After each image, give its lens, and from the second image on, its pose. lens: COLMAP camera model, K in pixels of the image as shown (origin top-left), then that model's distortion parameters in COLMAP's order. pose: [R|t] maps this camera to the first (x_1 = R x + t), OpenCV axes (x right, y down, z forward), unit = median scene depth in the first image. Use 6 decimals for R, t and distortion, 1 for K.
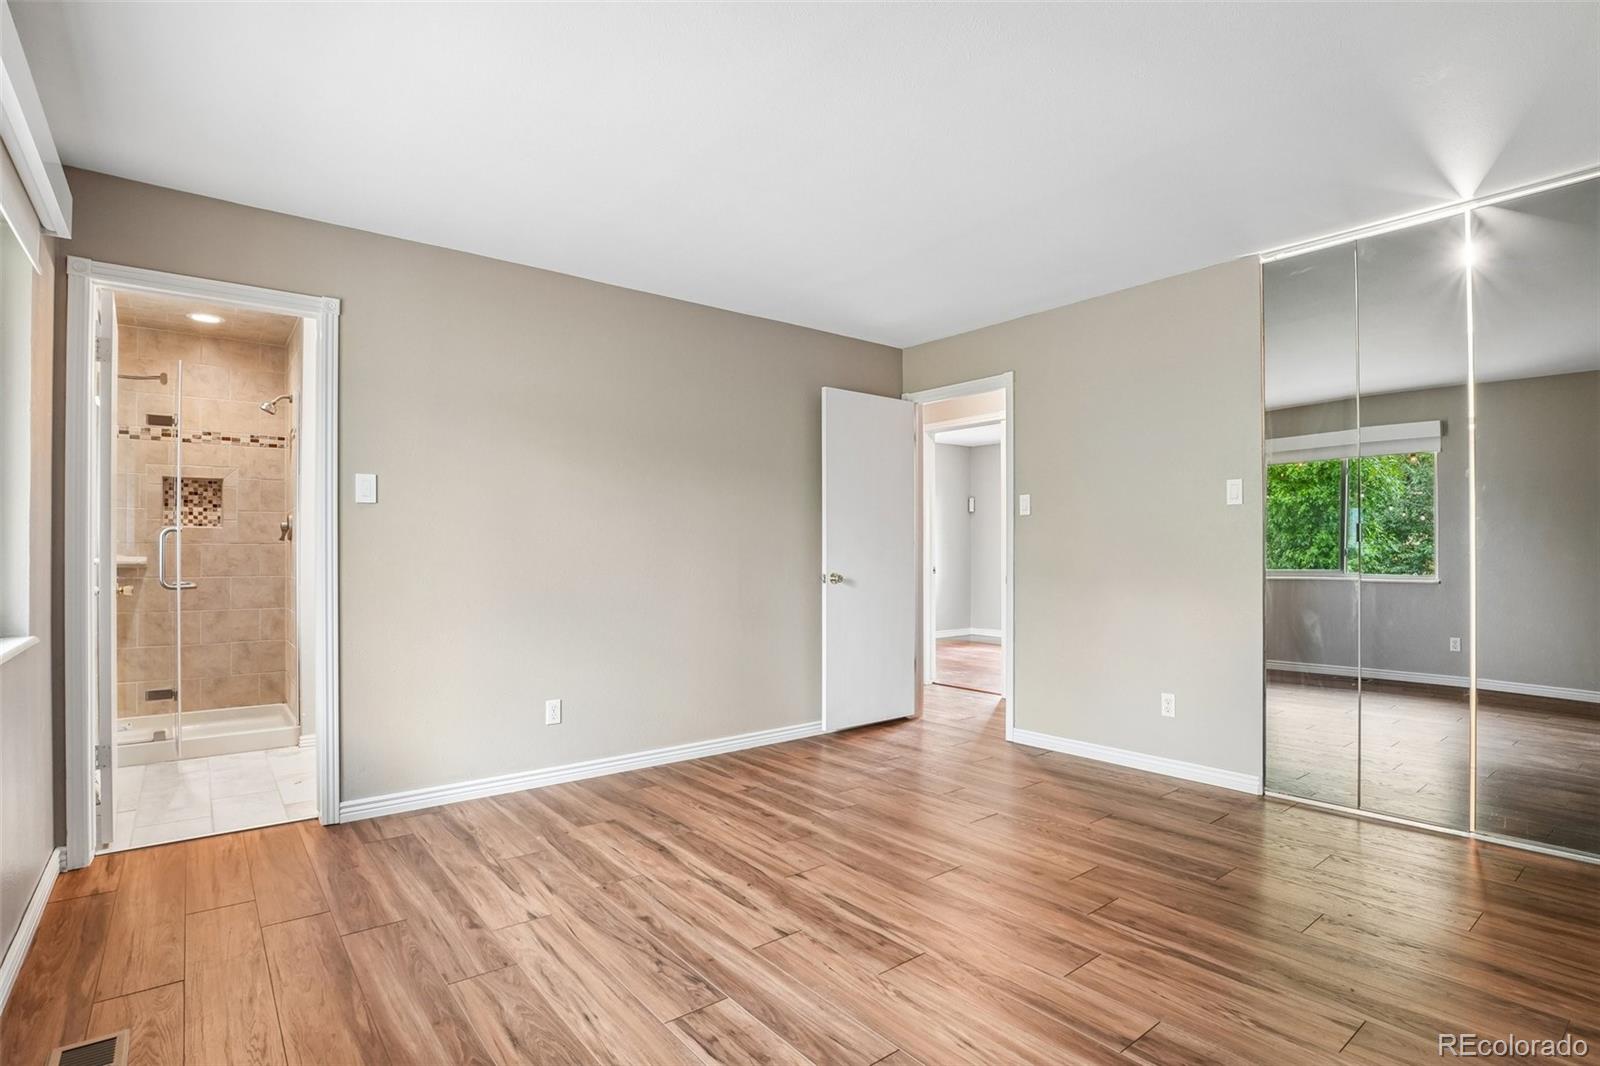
lens RADIAL K [[775.9, 0, 782.7], [0, 775.9, 540.0], [0, 0, 1]] dist [-0.023553, 0.000126]
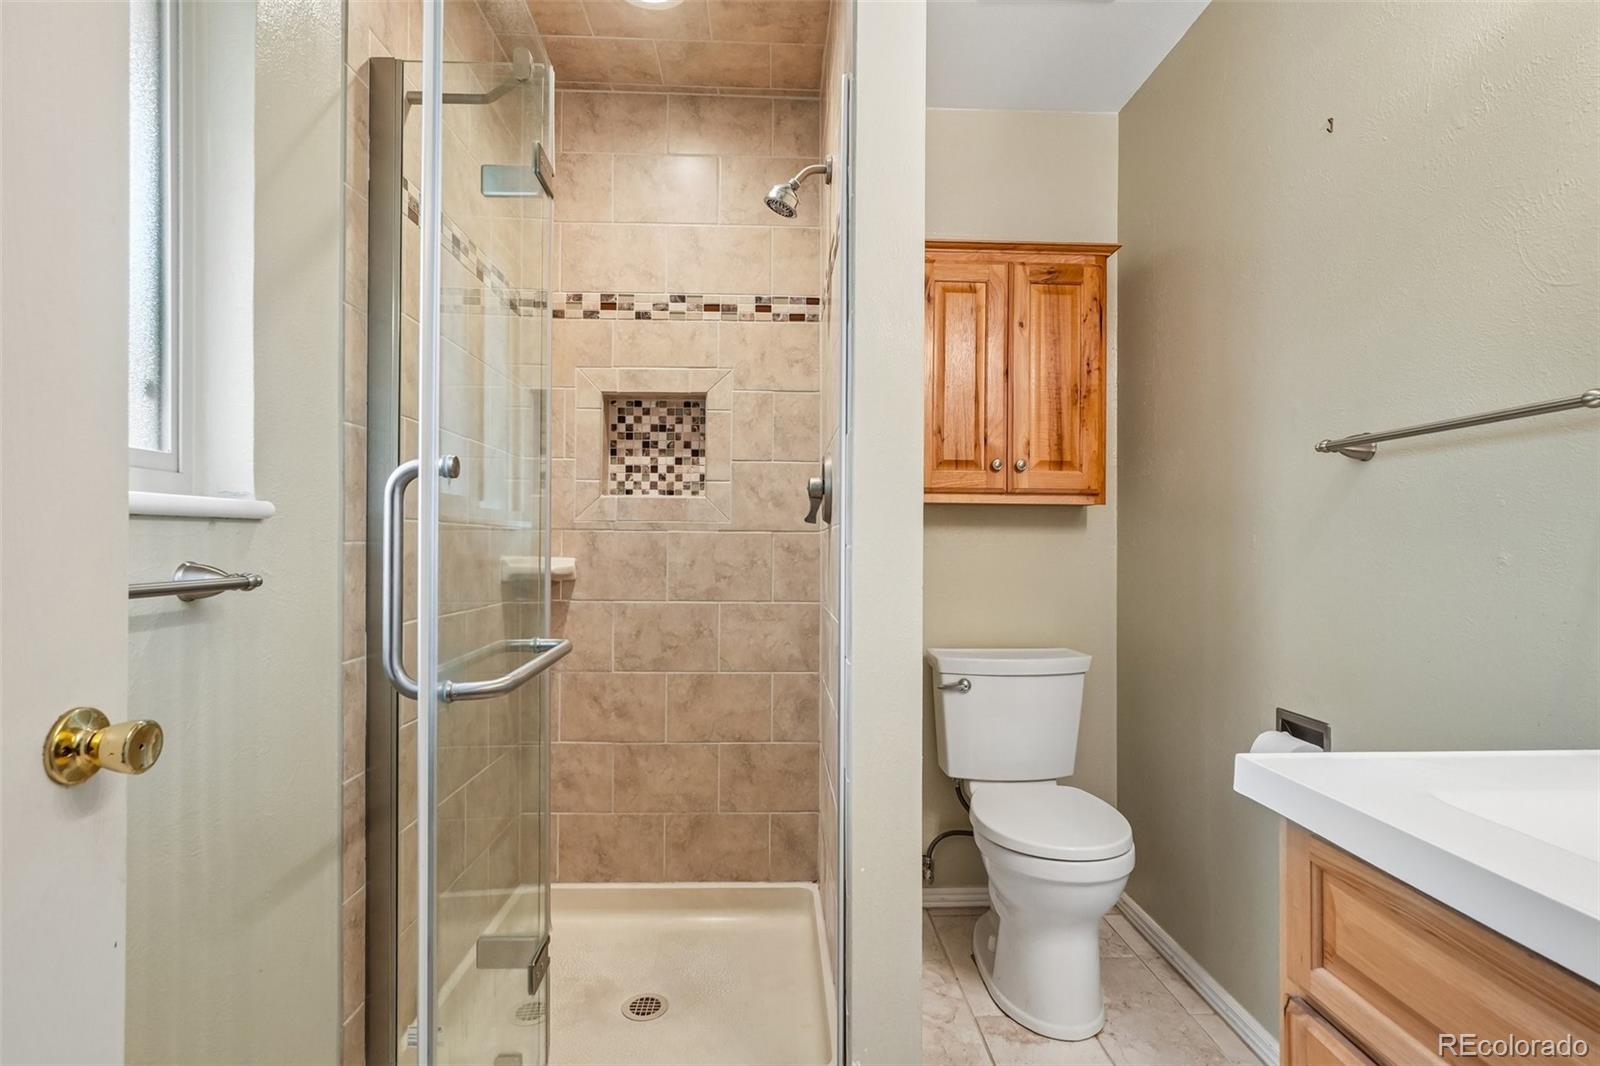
lens RADIAL K [[786.0, 0, 800.4], [0, 786.0, 535.6], [0, 0, 1]] dist [-0.021334, 0.008784]
pose [[0.816795, 0.001713, -0.576926, -0.405899], [-0.001344, 0.999999, 0.001067, 0.006792], [0.576927, -0.000096, 0.816796, 0.640365]]
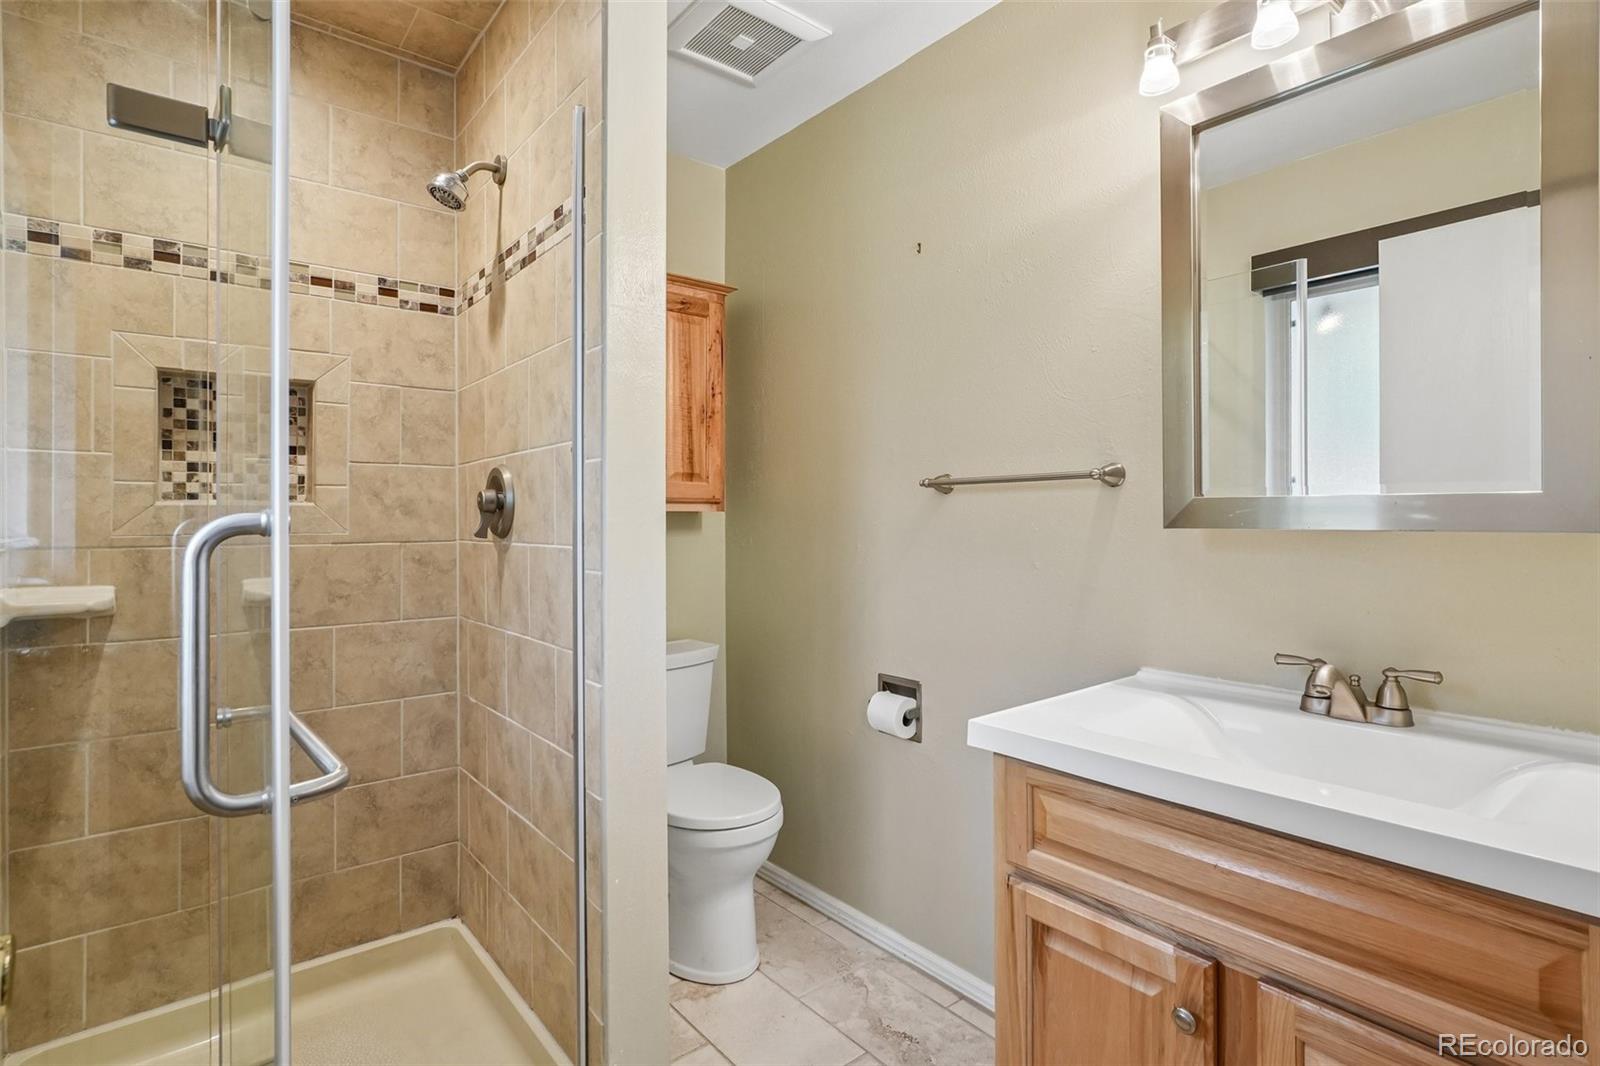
lens RADIAL K [[784.1, 0, 806.6], [0, 784.1, 511.8], [0, 0, 1]] dist [-0.024298, 0.012934]
pose [[0.999456, -0.002681, 0.032864, -0.488388], [0.002587, 0.999992, 0.002912, -0.012678], [-0.032872, -0.002825, 0.999456, 0.587505]]
